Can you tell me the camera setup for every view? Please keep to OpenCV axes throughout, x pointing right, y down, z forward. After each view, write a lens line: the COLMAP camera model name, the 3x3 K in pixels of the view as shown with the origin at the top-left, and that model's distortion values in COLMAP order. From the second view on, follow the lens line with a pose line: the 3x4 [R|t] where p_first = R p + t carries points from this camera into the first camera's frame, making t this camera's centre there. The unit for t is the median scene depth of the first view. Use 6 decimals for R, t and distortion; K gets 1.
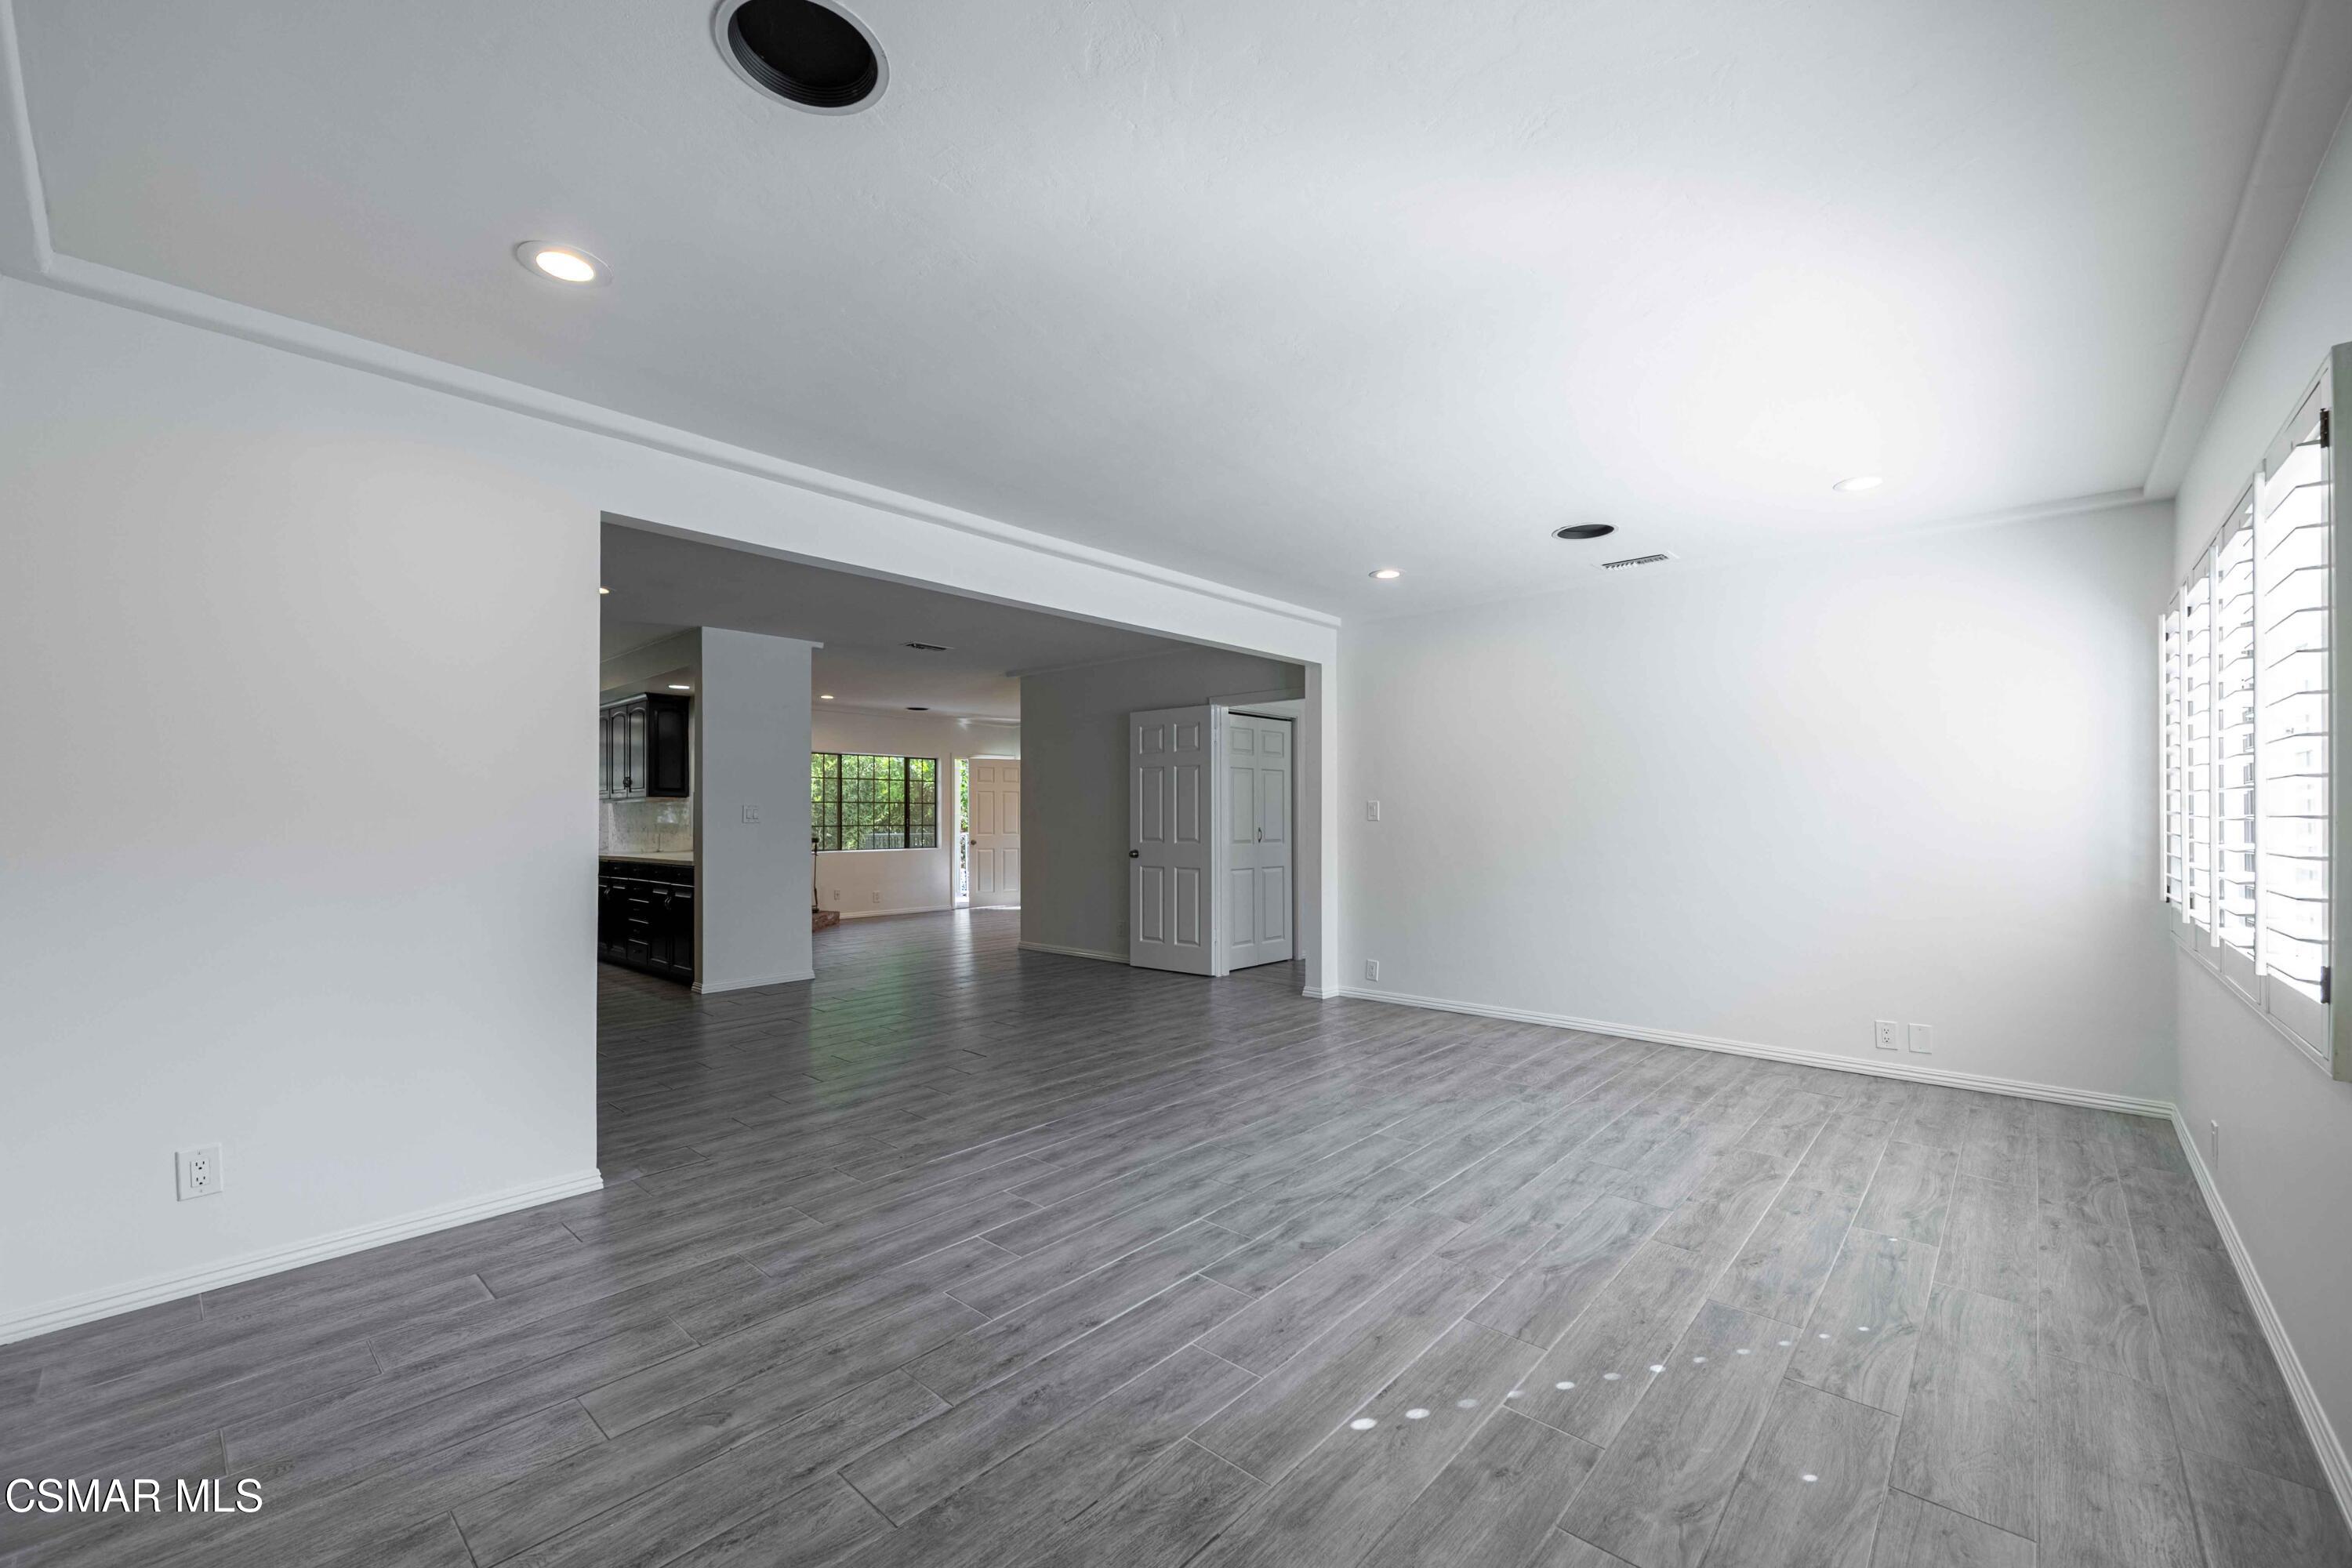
lens RADIAL K [[939.6, 0, 1174.8], [0, 939.6, 812.0], [0, 0, 1]] dist [-0.000357, -0.003535]
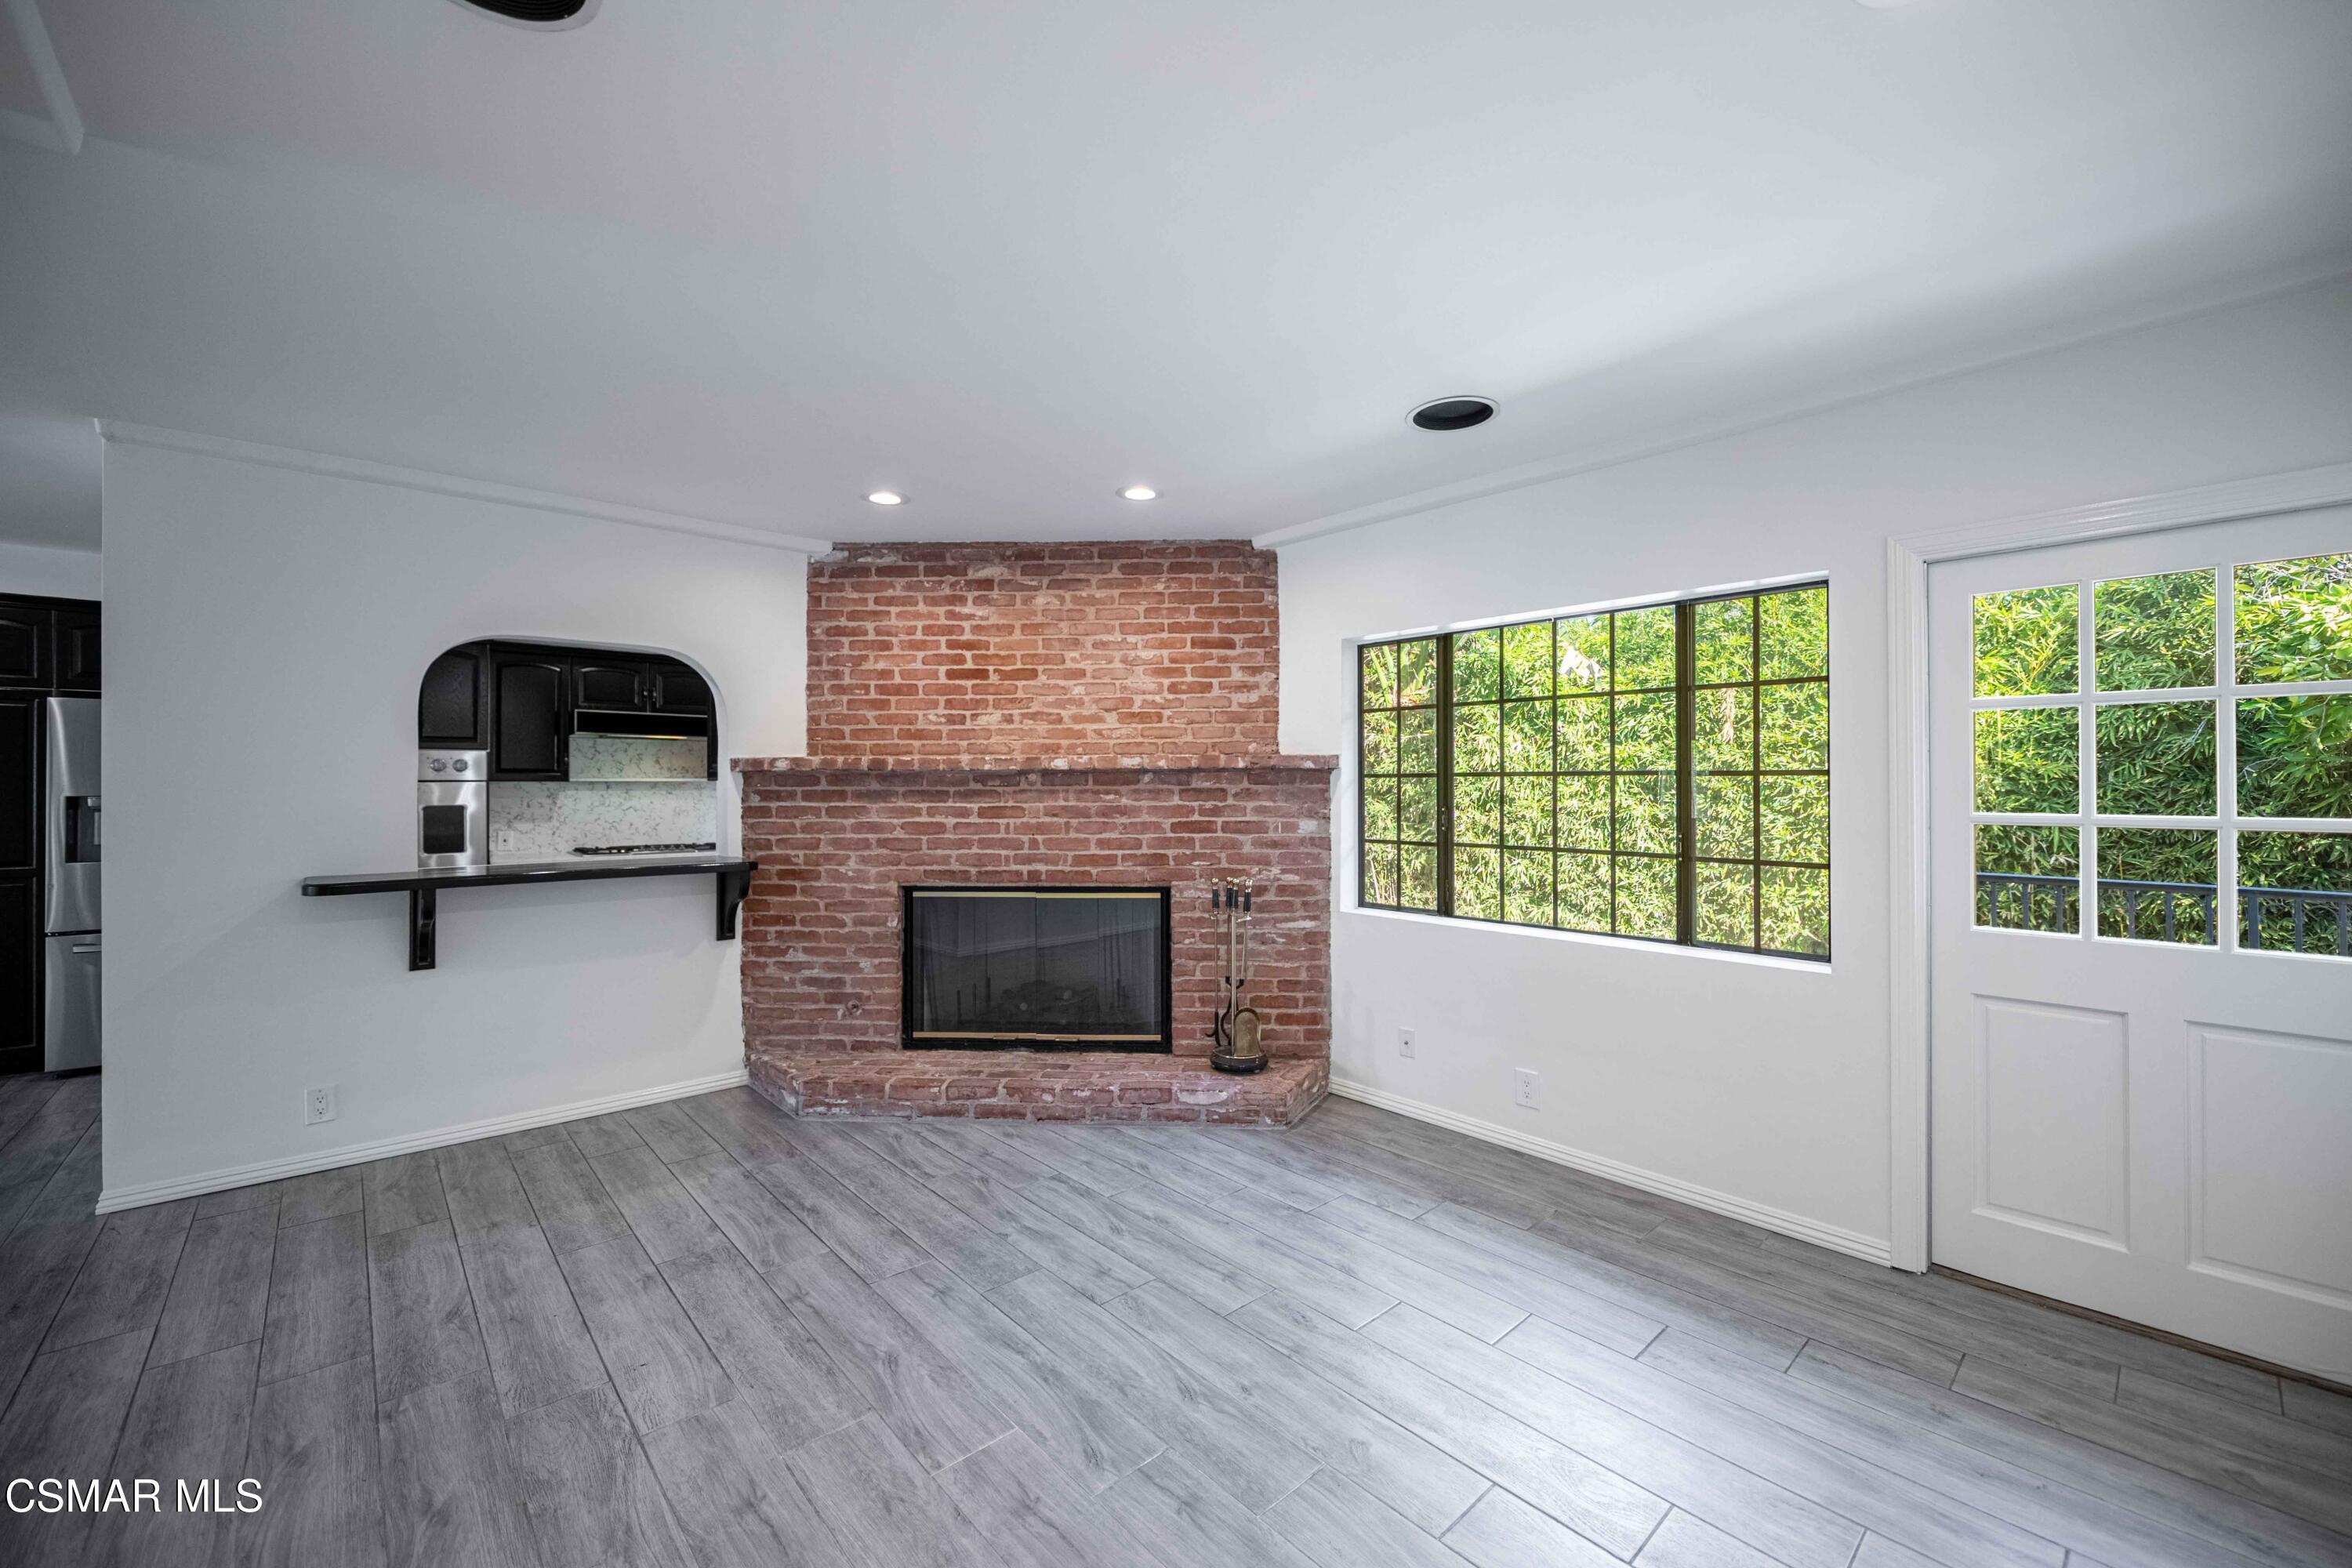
lens RADIAL K [[939.6, 0, 1179.7], [0, 939.6, 774.0], [0, 0, 1]] dist [-0.000357, -0.003535]
pose [[-0.097620, -0.002868, -0.995220, -0.008235], [0.011854, 0.999922, -0.004045, -0.021127], [0.995153, -0.012192, -0.097579, 1.966932]]
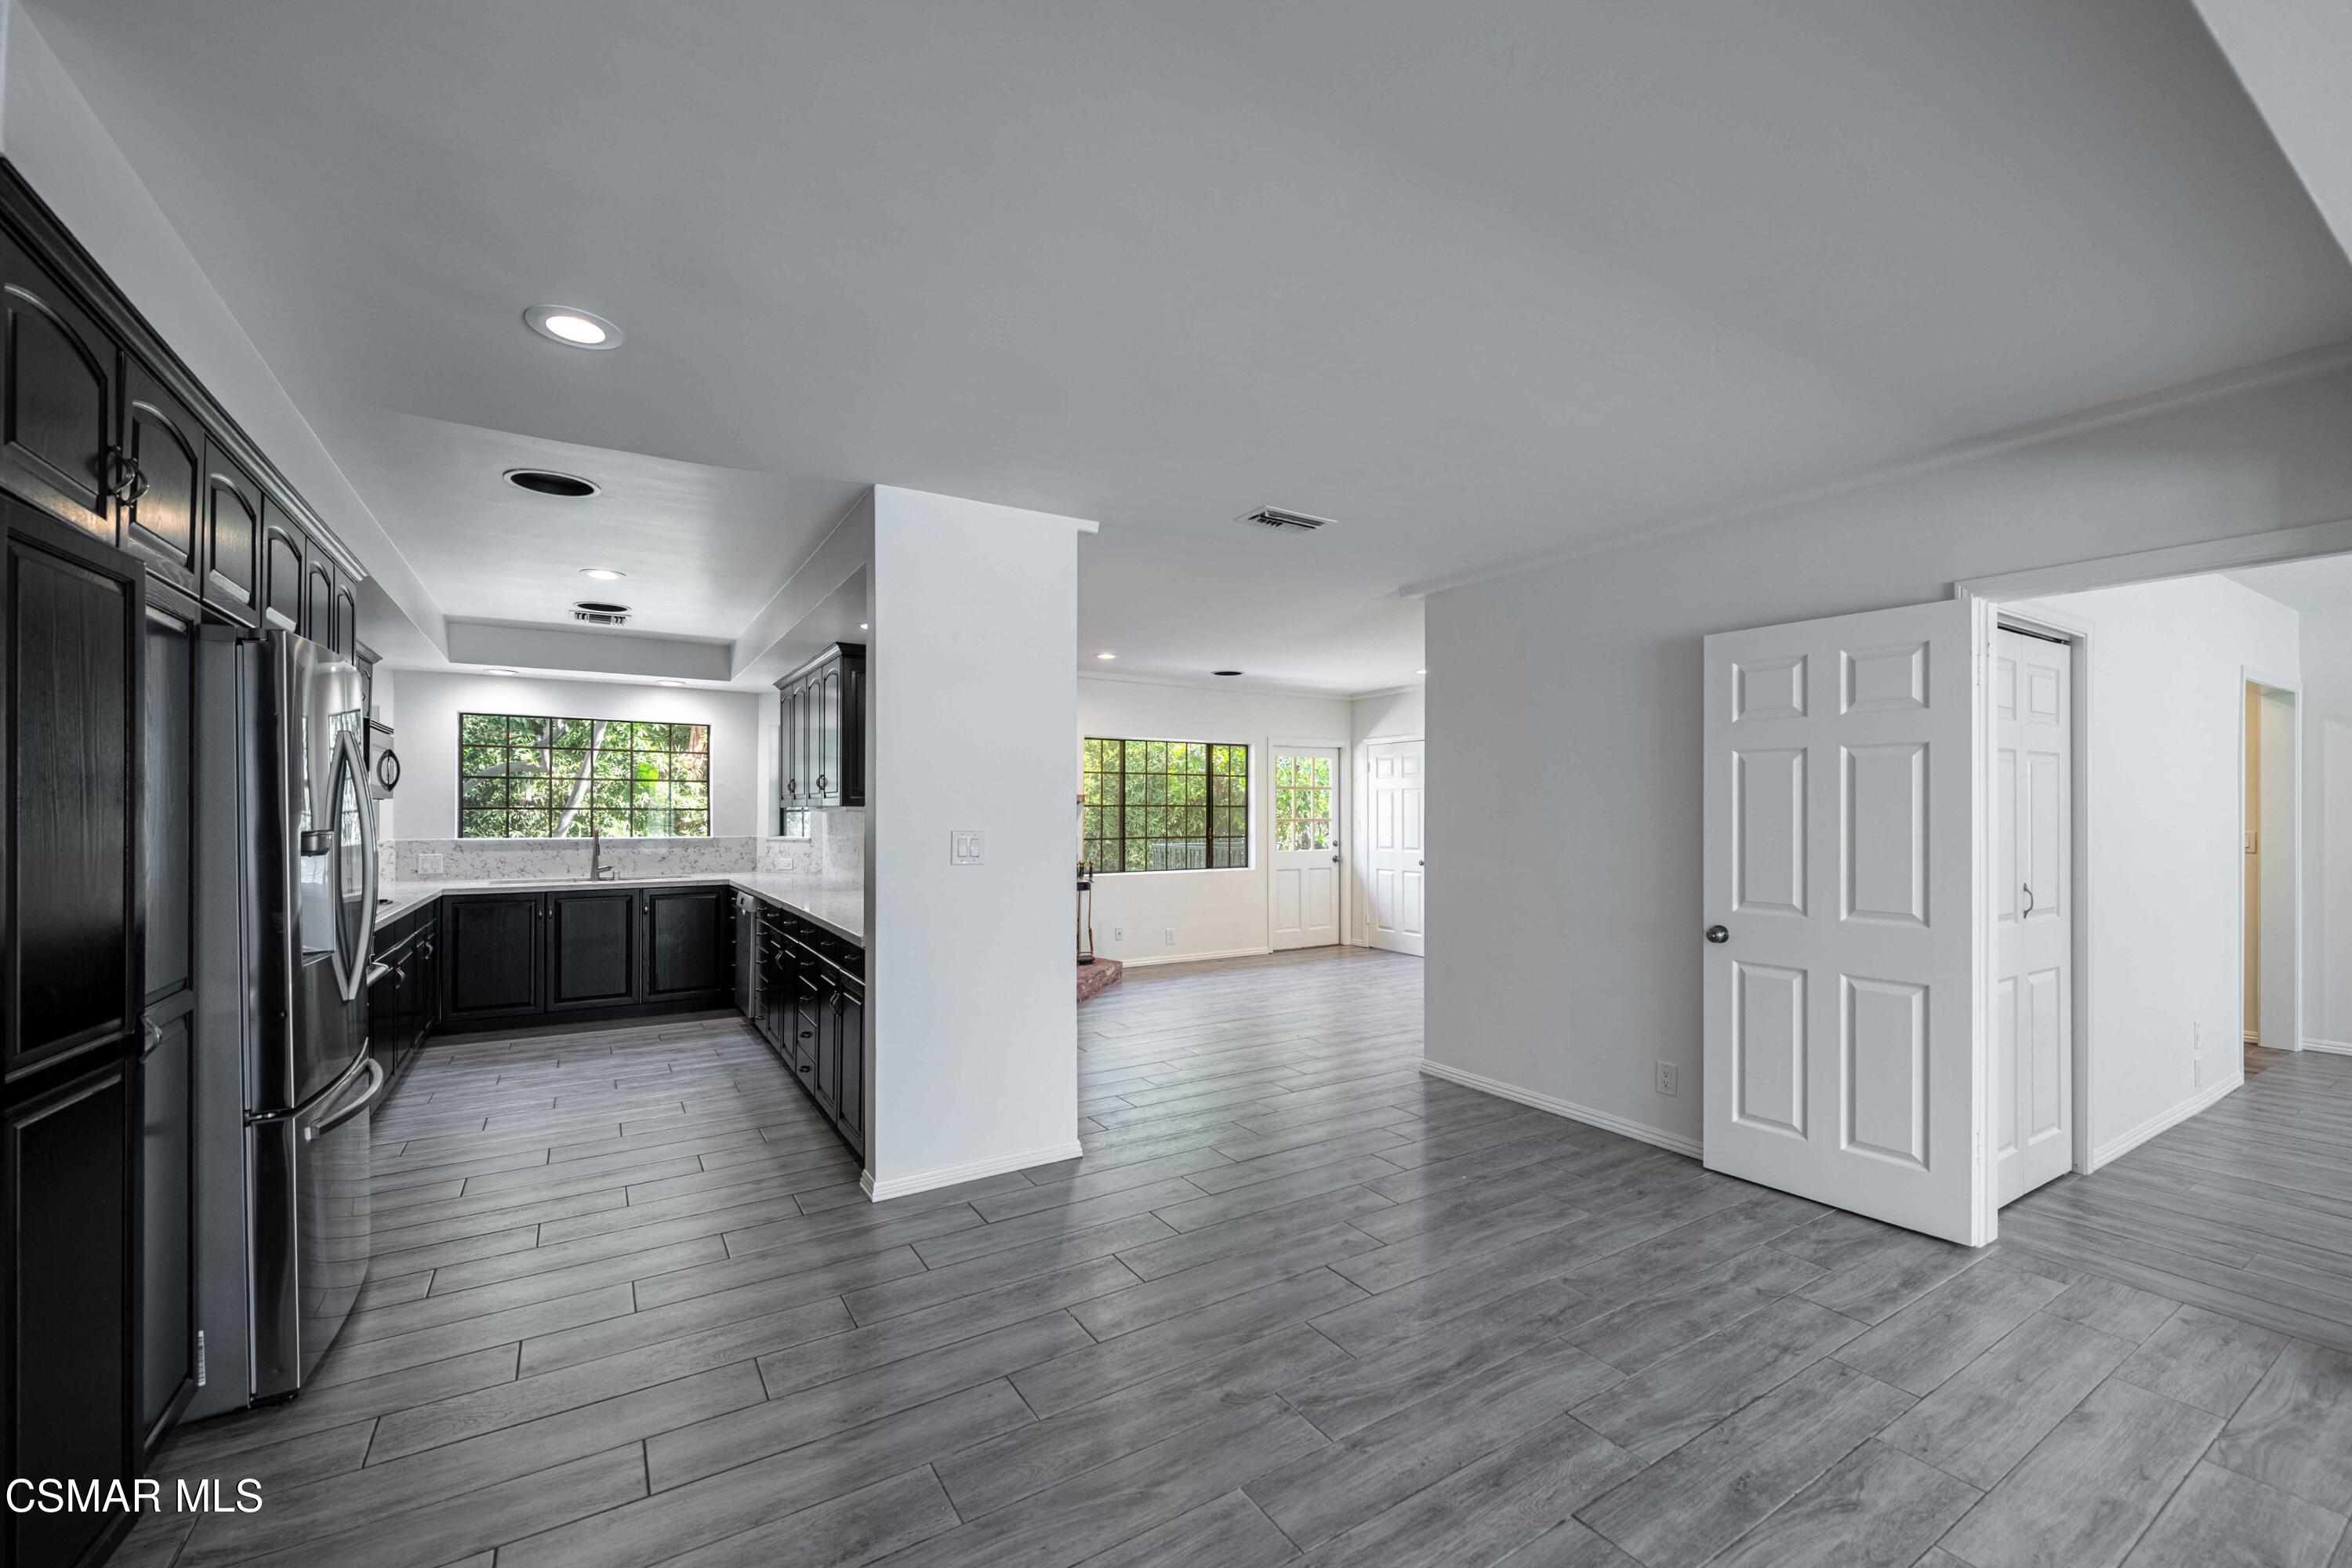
lens RADIAL K [[939.6, 0, 1166.2], [0, 939.6, 812.0], [0, 0, 1]] dist [-0.000357, -0.003535]
pose [[0.957593, 0.004759, -0.288084, -0.237703], [-0.001159, 0.999919, 0.012665, -0.030432], [0.288121, -0.011794, 0.957521, 0.647657]]
